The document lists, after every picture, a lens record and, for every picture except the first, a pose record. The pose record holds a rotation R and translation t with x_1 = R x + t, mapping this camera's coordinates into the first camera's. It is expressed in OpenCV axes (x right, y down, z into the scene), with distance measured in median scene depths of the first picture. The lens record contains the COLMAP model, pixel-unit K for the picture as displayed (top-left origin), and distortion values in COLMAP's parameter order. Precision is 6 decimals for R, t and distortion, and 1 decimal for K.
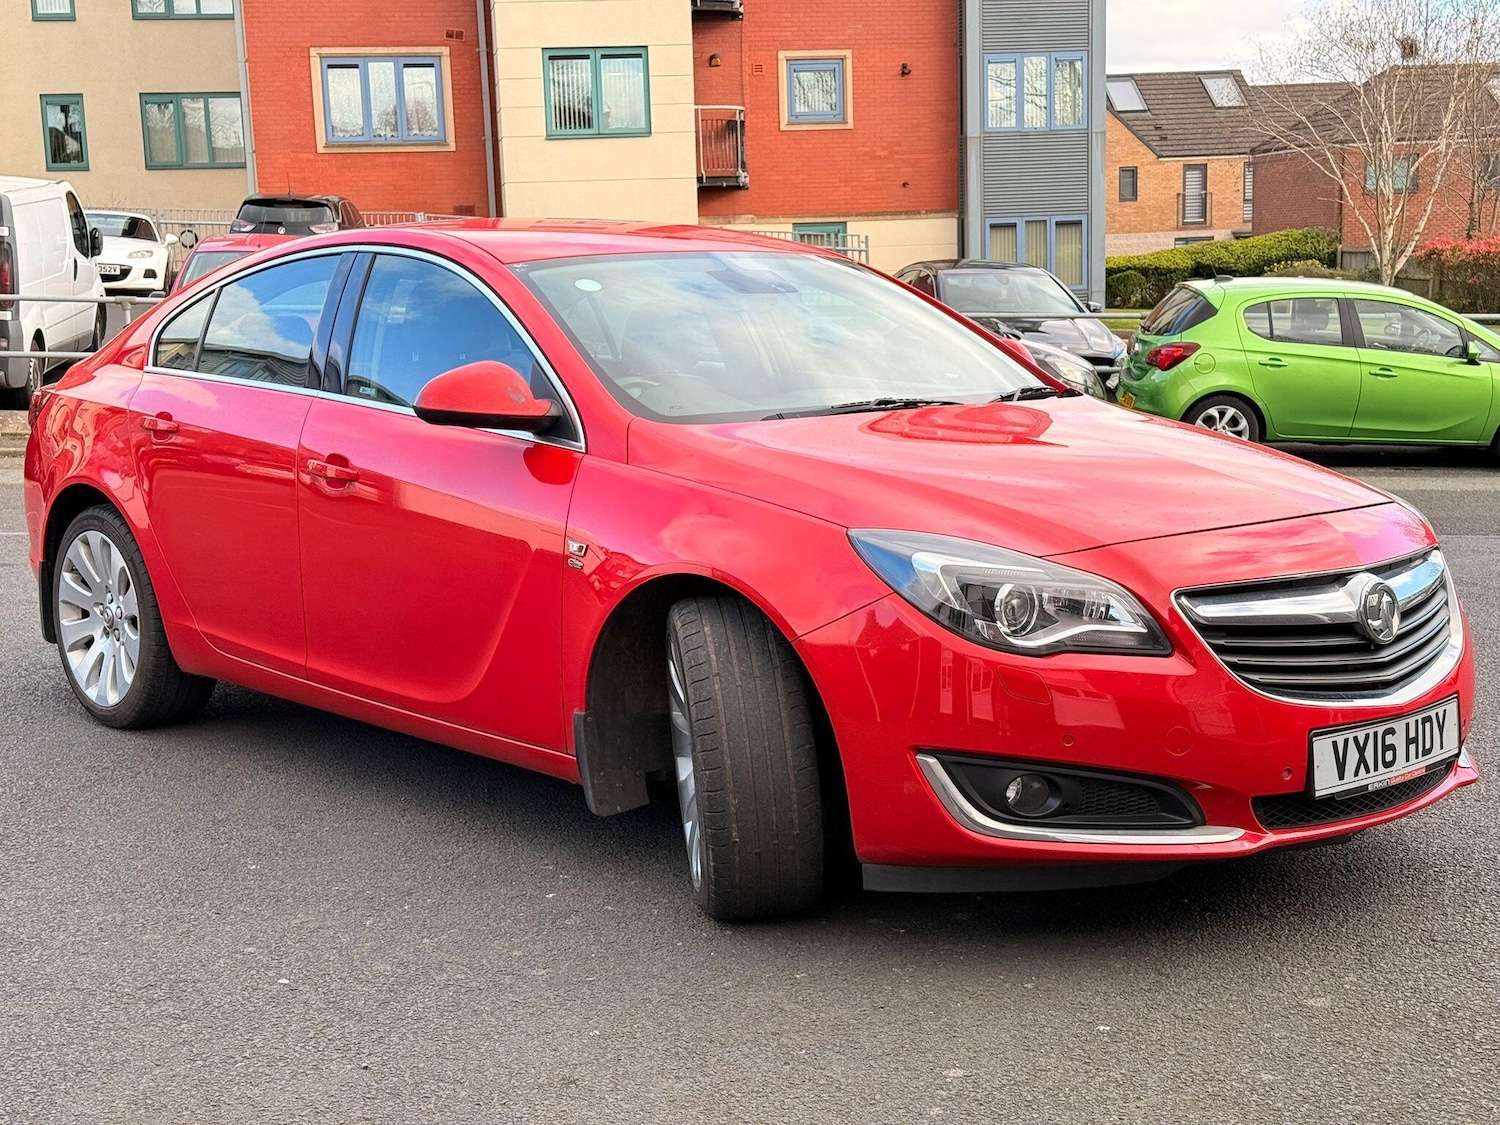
lens RADIAL K [[2129.6, 0, 725.9], [0, 2129.6, 598.6], [0, 0, 1]] dist [0.153669, 0.000000]
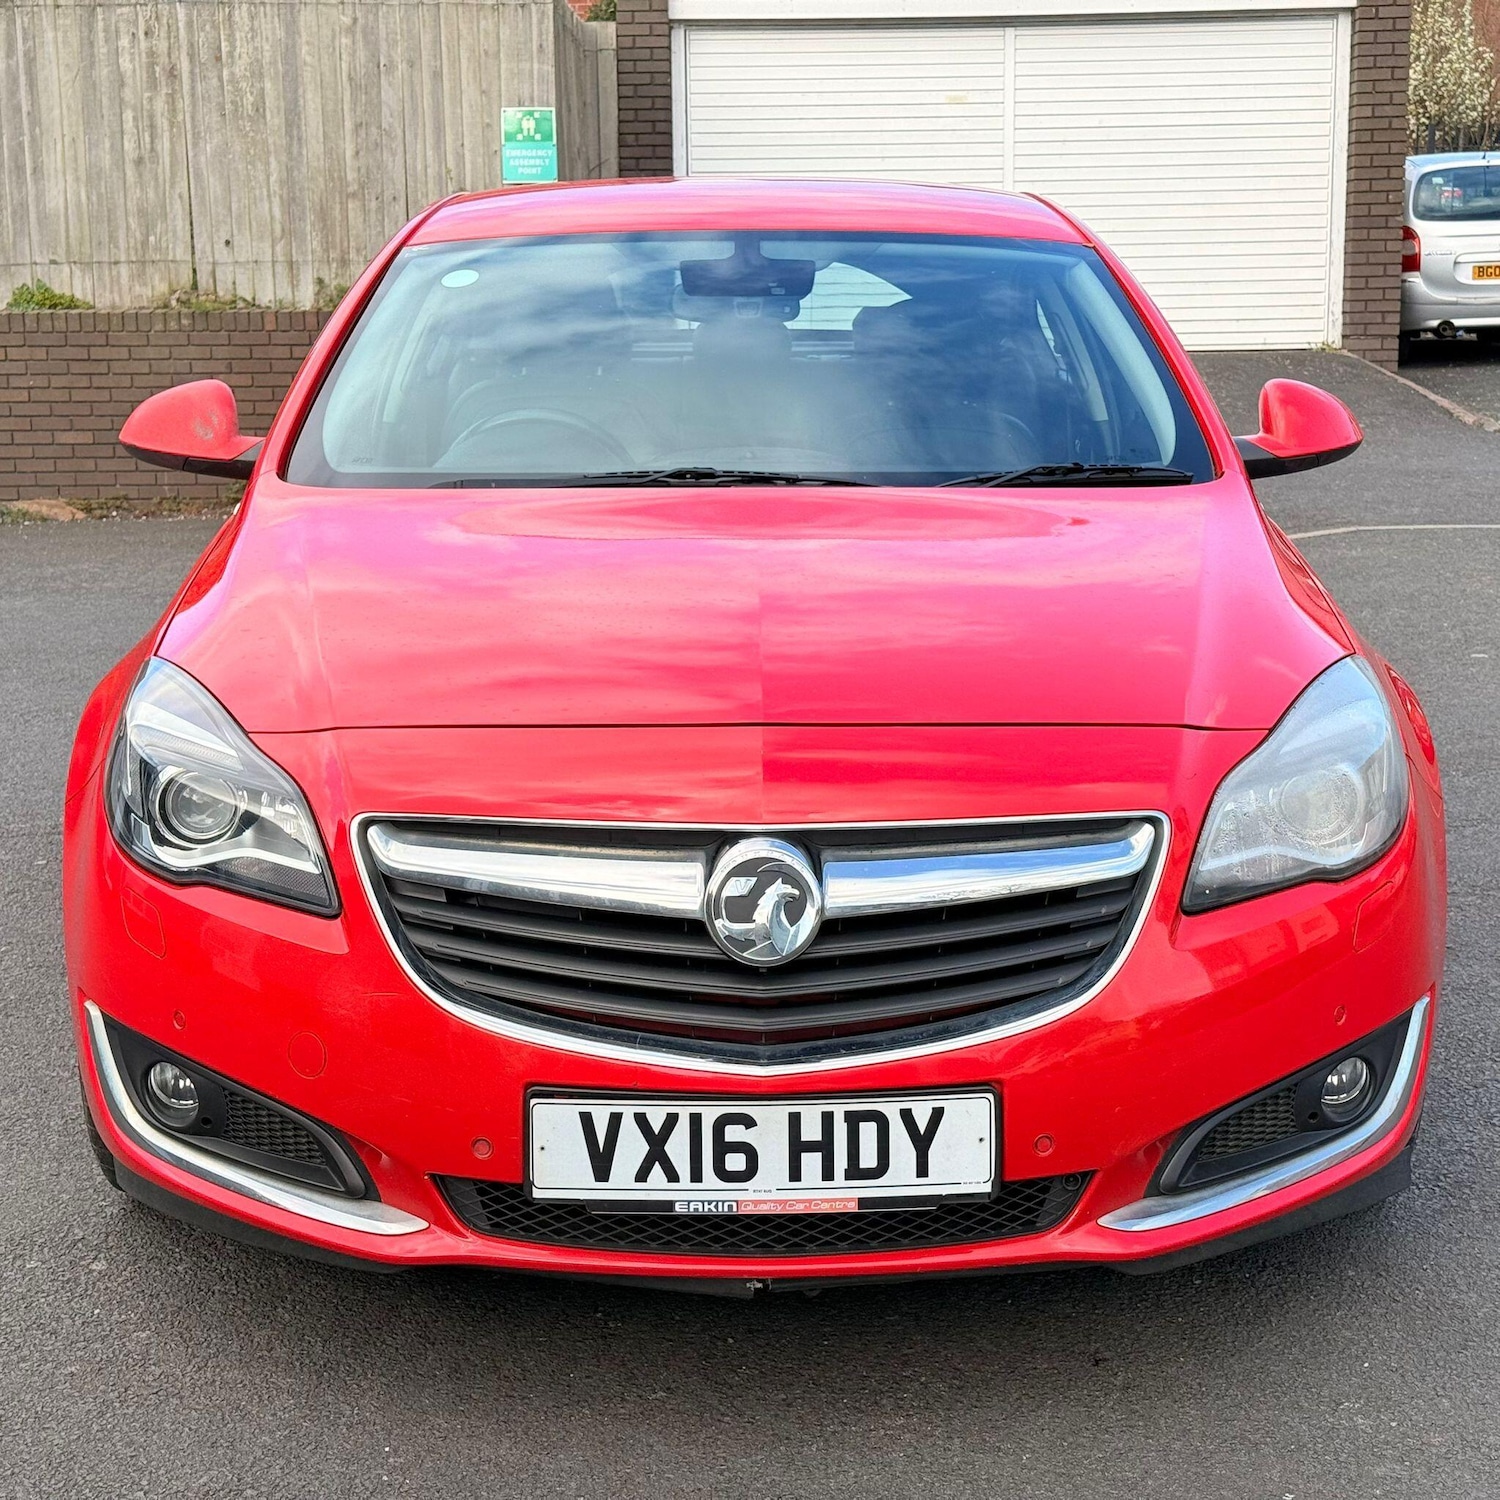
lens RADIAL K [[2862.5, 0, 769.2], [0, 2862.5, 757.1], [0, 0, 1]] dist [0.155961, 0.000000]
pose [[0.739764, 0.134739, -0.659238, 0.794147], [-0.108203, 0.990816, 0.081089, -0.094382], [0.664110, 0.011344, 0.747549, 0.440292]]
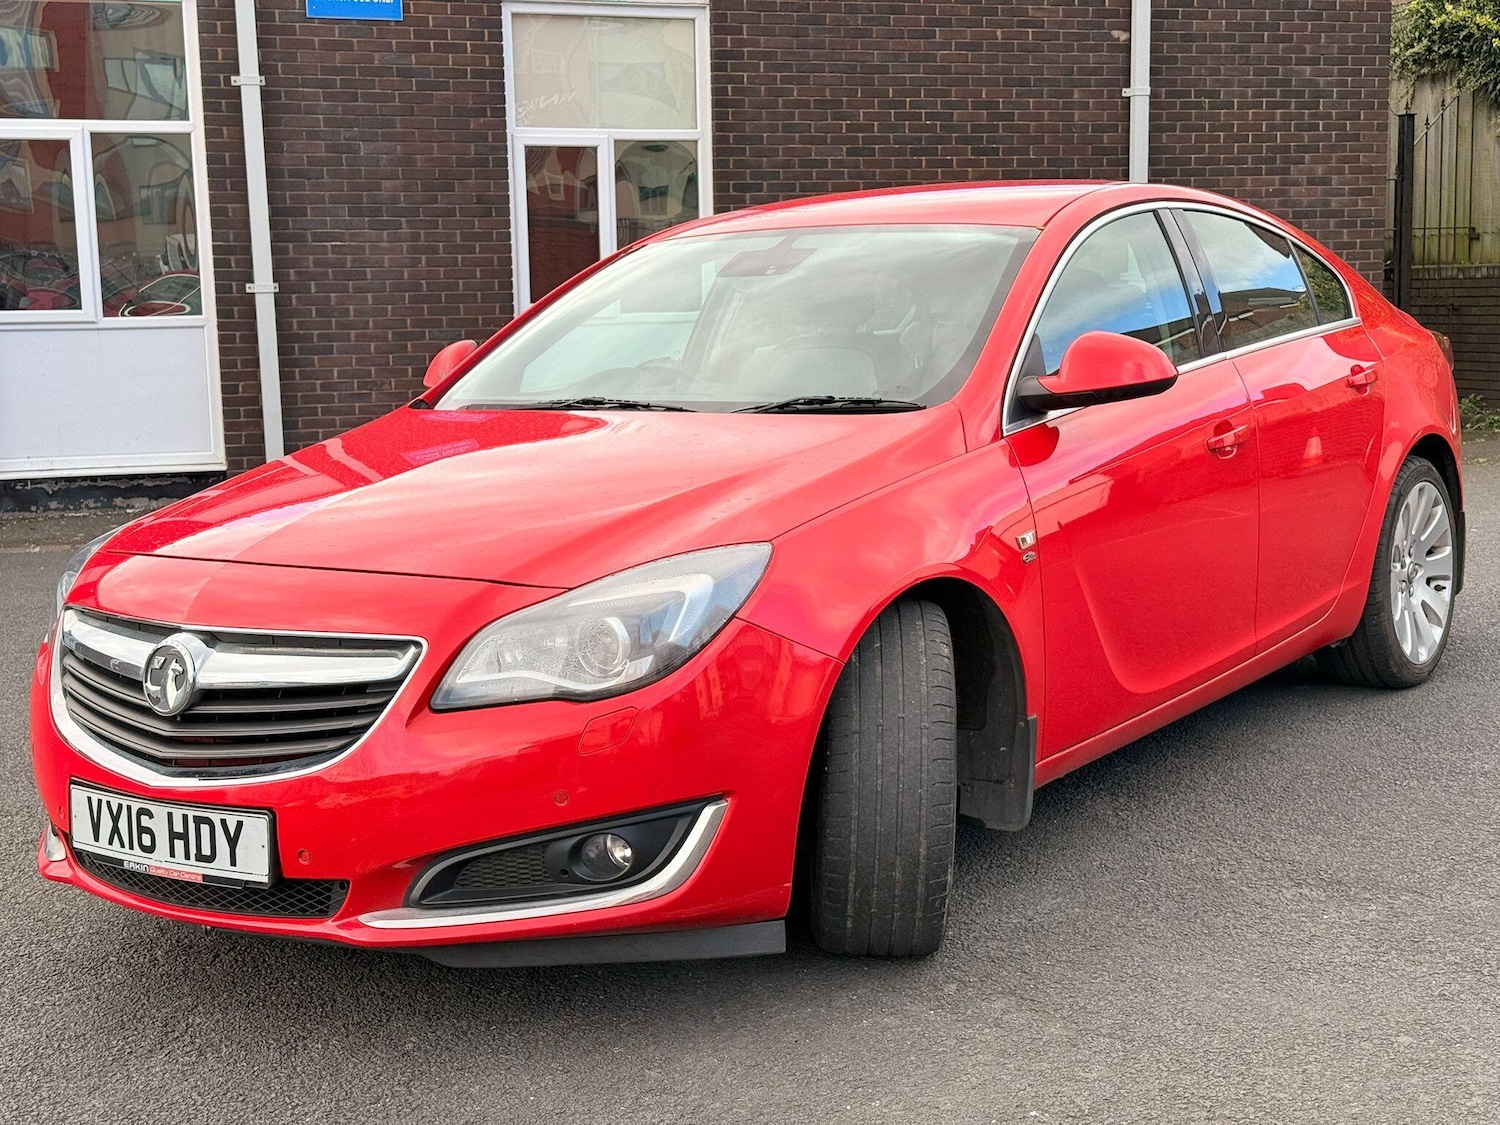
lens RADIAL K [[2129.6, 0, 750.1], [0, 2129.6, 567.2], [0, 0, 1]] dist [0.153669, 0.000000]
pose [[0.200258, 0.151643, -0.967937, 1.185224], [-0.109263, 0.985243, 0.131749, -0.178114], [0.973632, 0.079375, 0.213871, 1.040016]]
